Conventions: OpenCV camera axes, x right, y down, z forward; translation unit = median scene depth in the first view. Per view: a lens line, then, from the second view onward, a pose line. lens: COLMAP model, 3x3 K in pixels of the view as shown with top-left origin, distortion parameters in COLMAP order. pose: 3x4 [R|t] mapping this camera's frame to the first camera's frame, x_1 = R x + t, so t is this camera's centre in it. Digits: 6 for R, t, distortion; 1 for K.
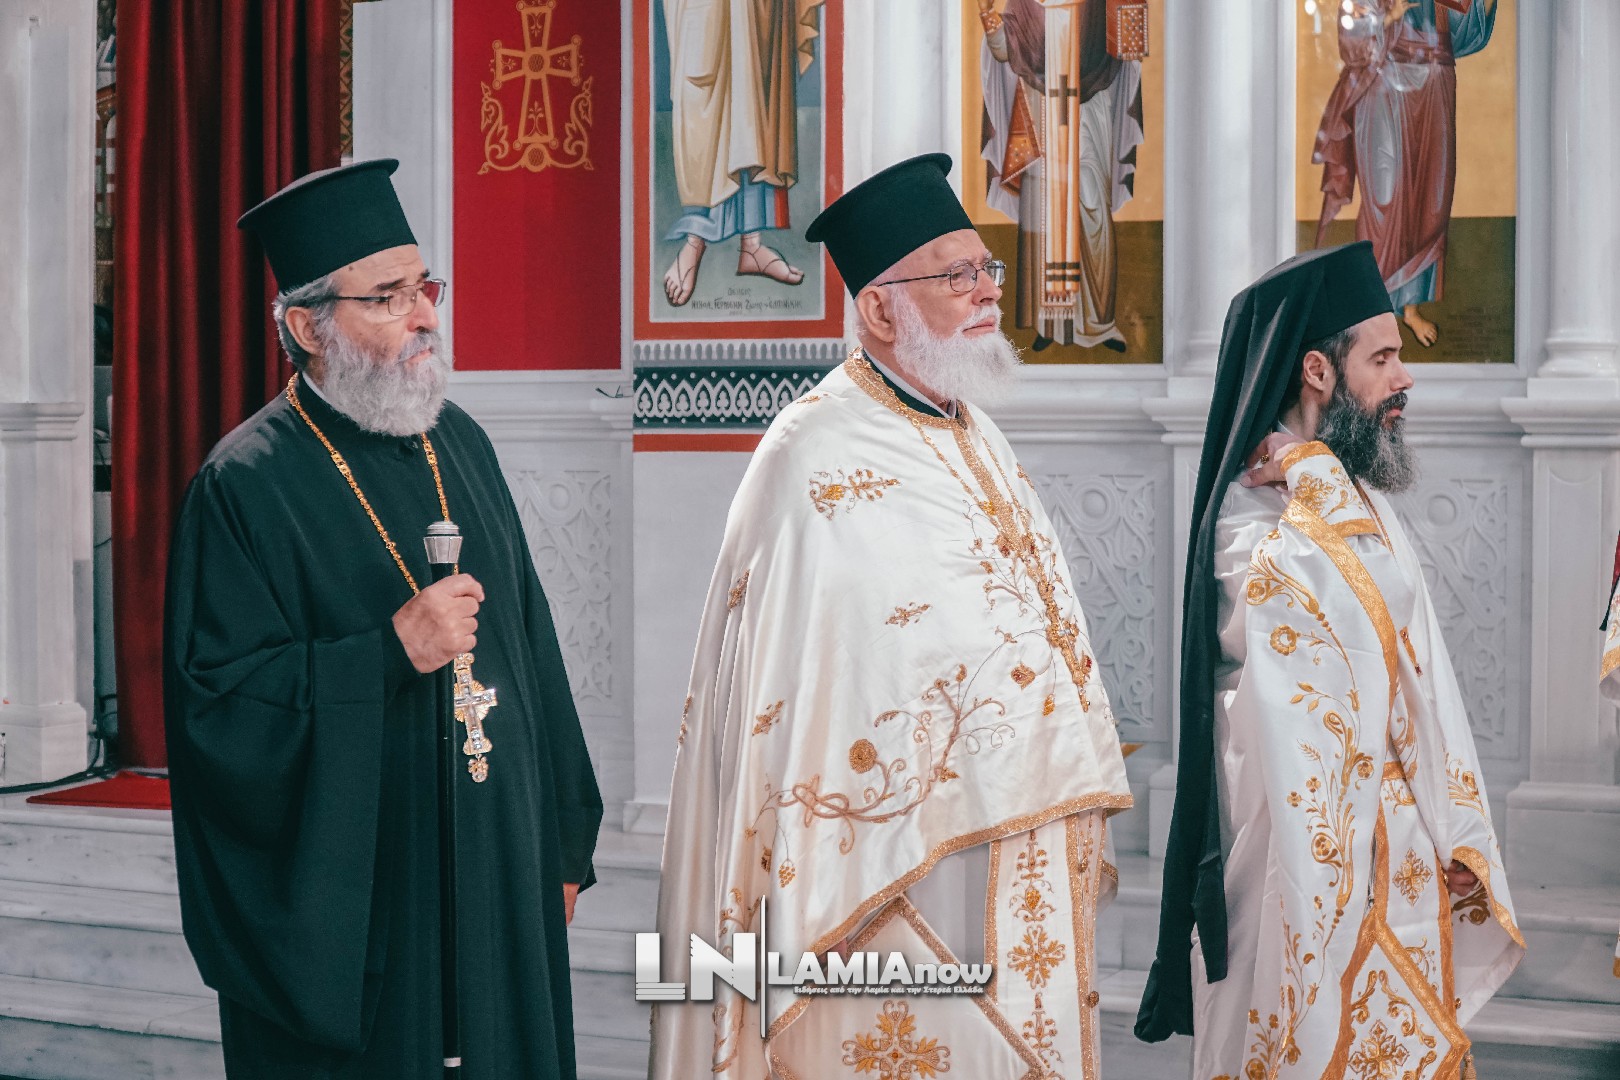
lens RADIAL K [[2970.0, 0, 809.1], [0, 2970.0, 524.4], [0, 0, 1]] dist [-0.269844, 0.000000]
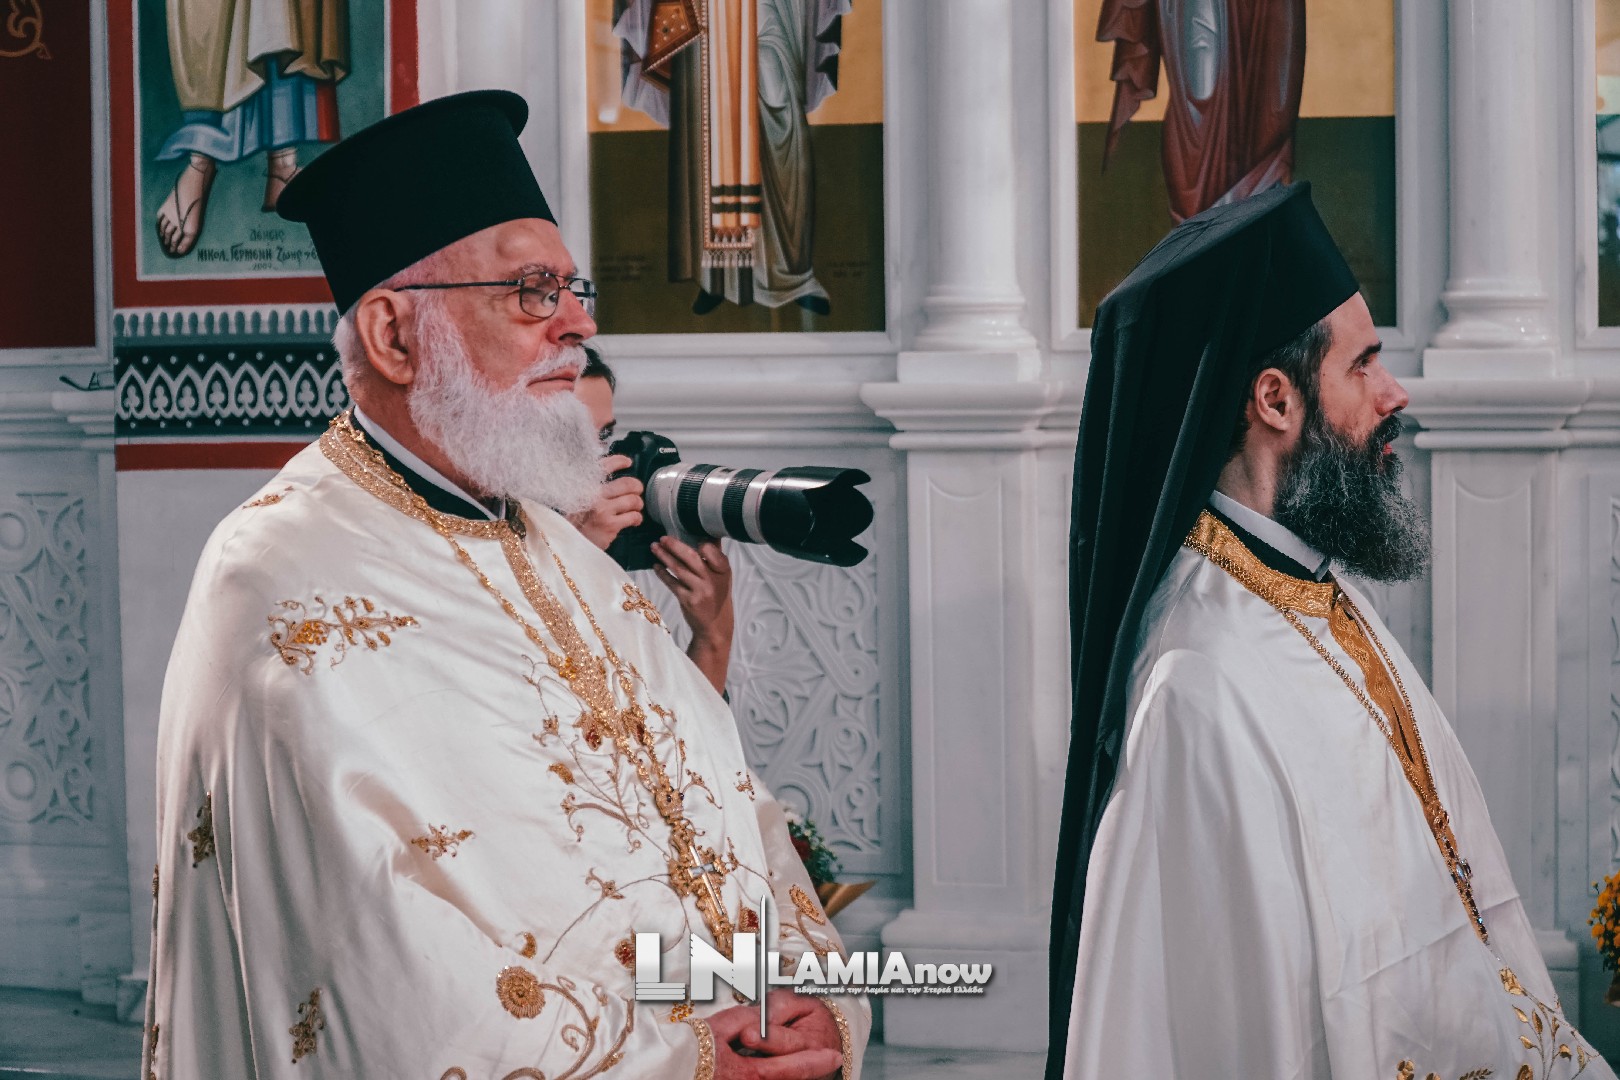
lens RADIAL K [[3360.0, 0, 817.0], [0, 3360.0, 533.2], [0, 0, 1]] dist [-0.233661, 0.000000]
pose [[0.988350, -0.022564, 0.150515, -0.015572], [0.018230, 0.999380, 0.030111, -0.030662], [-0.151101, -0.027016, 0.988149, 0.221317]]
